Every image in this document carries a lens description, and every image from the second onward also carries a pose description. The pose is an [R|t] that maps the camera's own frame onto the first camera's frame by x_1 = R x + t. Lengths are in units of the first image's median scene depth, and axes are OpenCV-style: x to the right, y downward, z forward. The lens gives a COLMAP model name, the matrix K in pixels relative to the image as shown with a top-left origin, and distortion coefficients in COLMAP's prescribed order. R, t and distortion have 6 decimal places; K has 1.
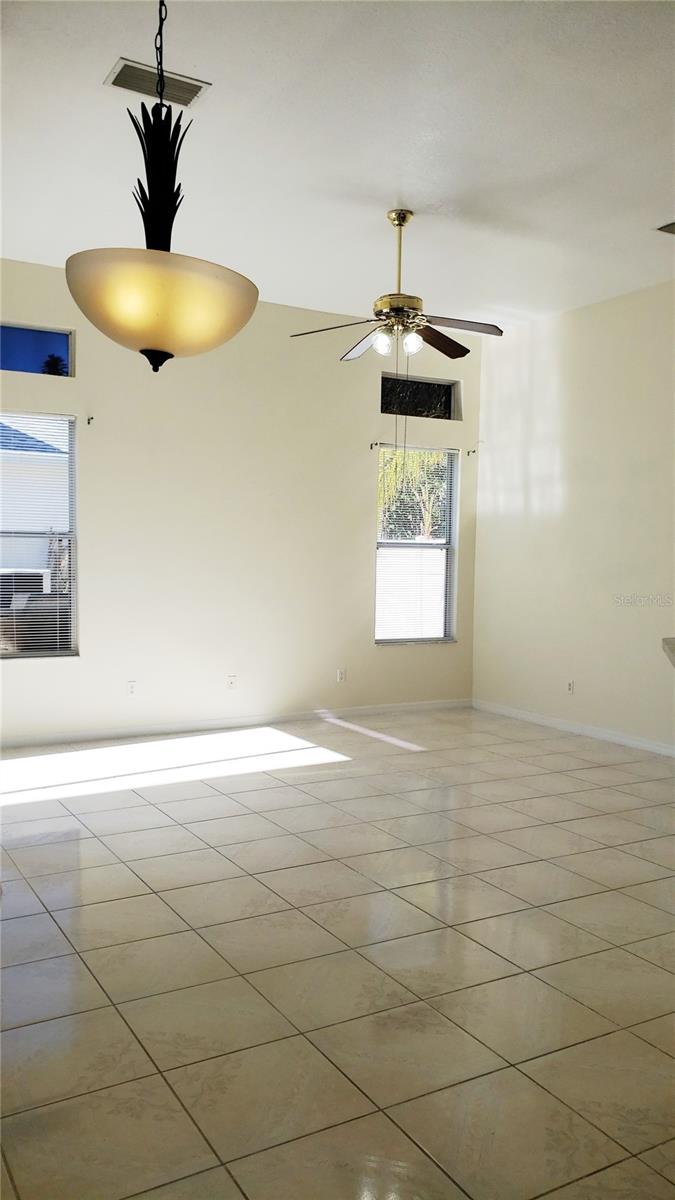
lens RADIAL K [[948.0, 0, 343.8], [0, 948.0, 602.8], [0, 0, 1]] dist [0.002837, 0.047242]
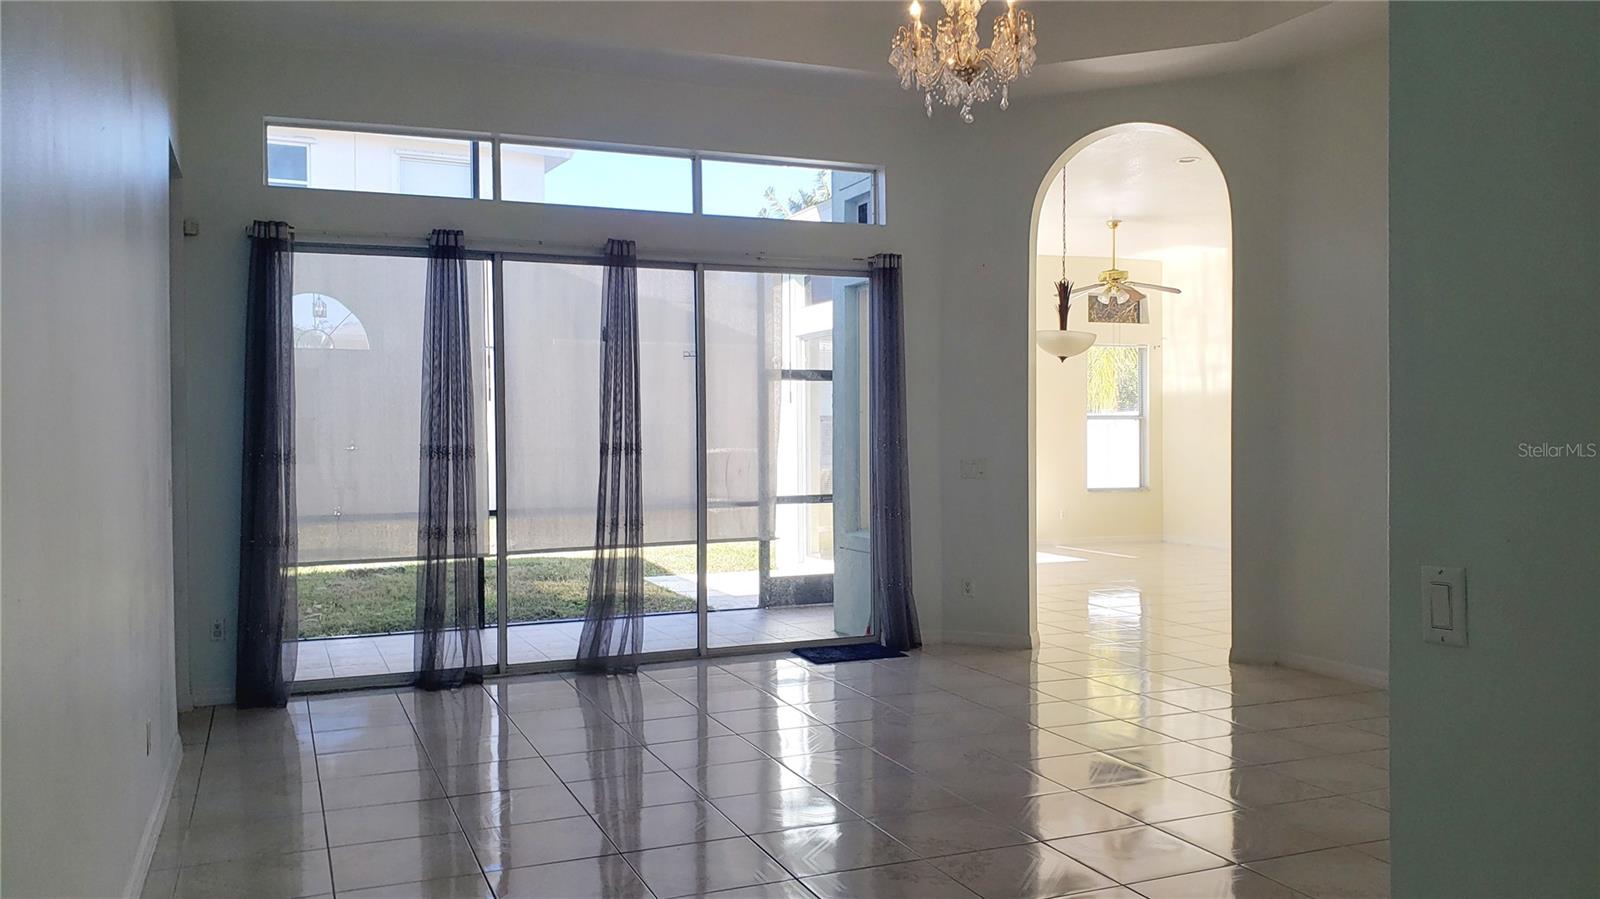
lens RADIAL K [[1264.0, 0, 794.5], [0, 1264.0, 411.3], [0, 0, 1]] dist [0.002837, 0.047242]
pose [[0.990102, -0.014432, -0.139608, -0.124281], [0.004877, 0.997636, -0.068544, 0.050689], [0.140267, 0.067184, 0.987832, -0.819181]]
